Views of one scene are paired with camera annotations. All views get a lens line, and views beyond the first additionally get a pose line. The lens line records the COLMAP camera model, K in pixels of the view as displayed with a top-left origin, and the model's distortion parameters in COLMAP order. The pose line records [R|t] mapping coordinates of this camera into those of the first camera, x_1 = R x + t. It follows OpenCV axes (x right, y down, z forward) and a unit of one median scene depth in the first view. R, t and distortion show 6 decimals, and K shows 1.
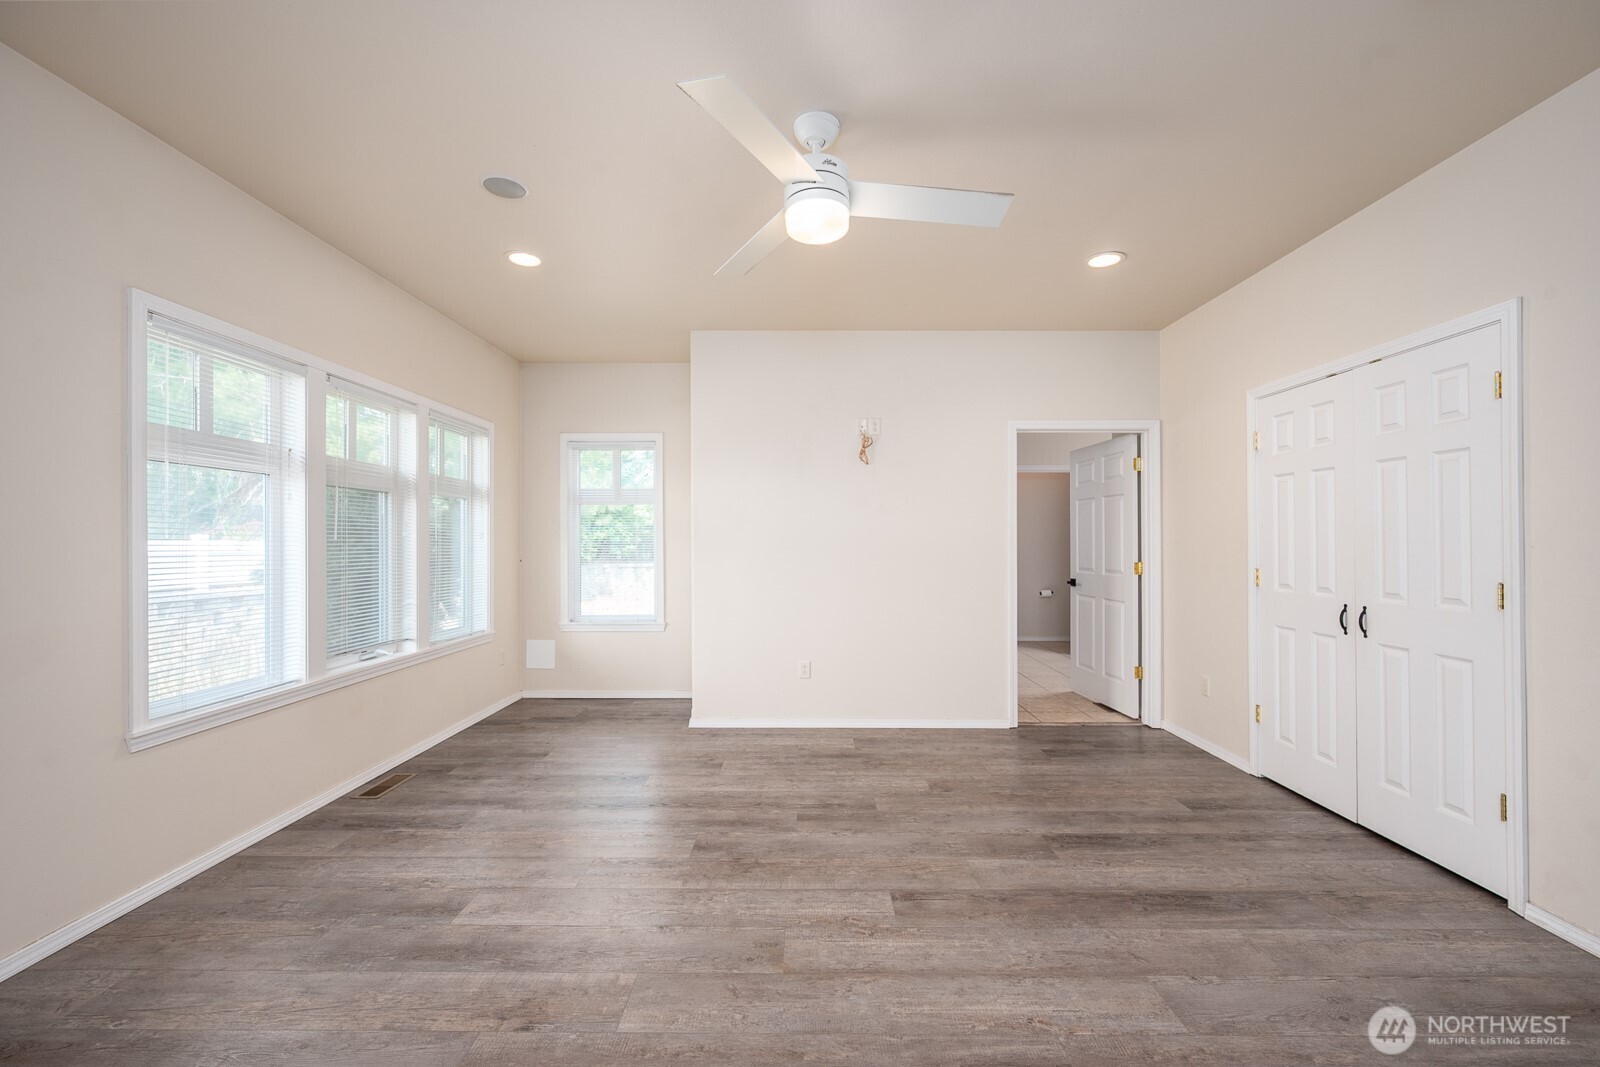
lens RADIAL K [[630.9, 0, 800.0], [0, 630.9, 538.8], [0, 0, 1]] dist [-0.002696, 0.000977]
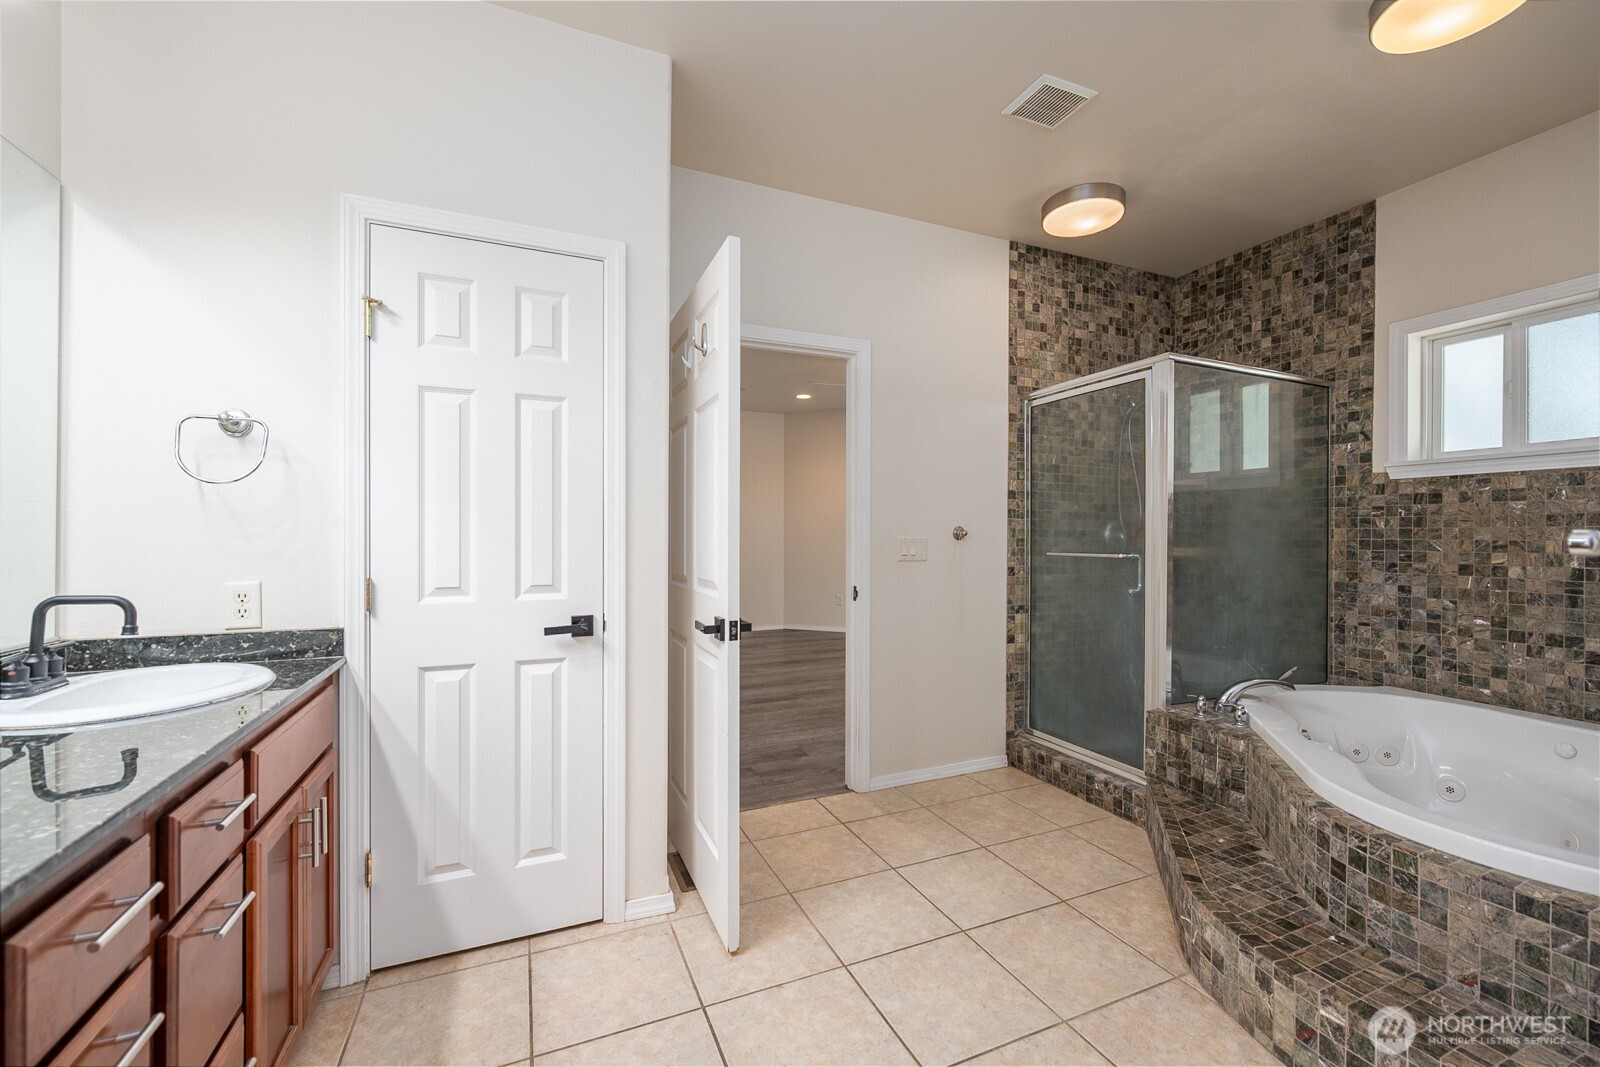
lens RADIAL K [[655.9, 0, 805.5], [0, 655.9, 533.0], [0, 0, 1]] dist [-0.008022, 0.000141]
pose [[-0.914385, -0.006035, -0.404800, 1.149450], [-0.005554, 0.999982, -0.002365, 0.030504], [0.404807, 0.000086, -0.914402, 2.780556]]
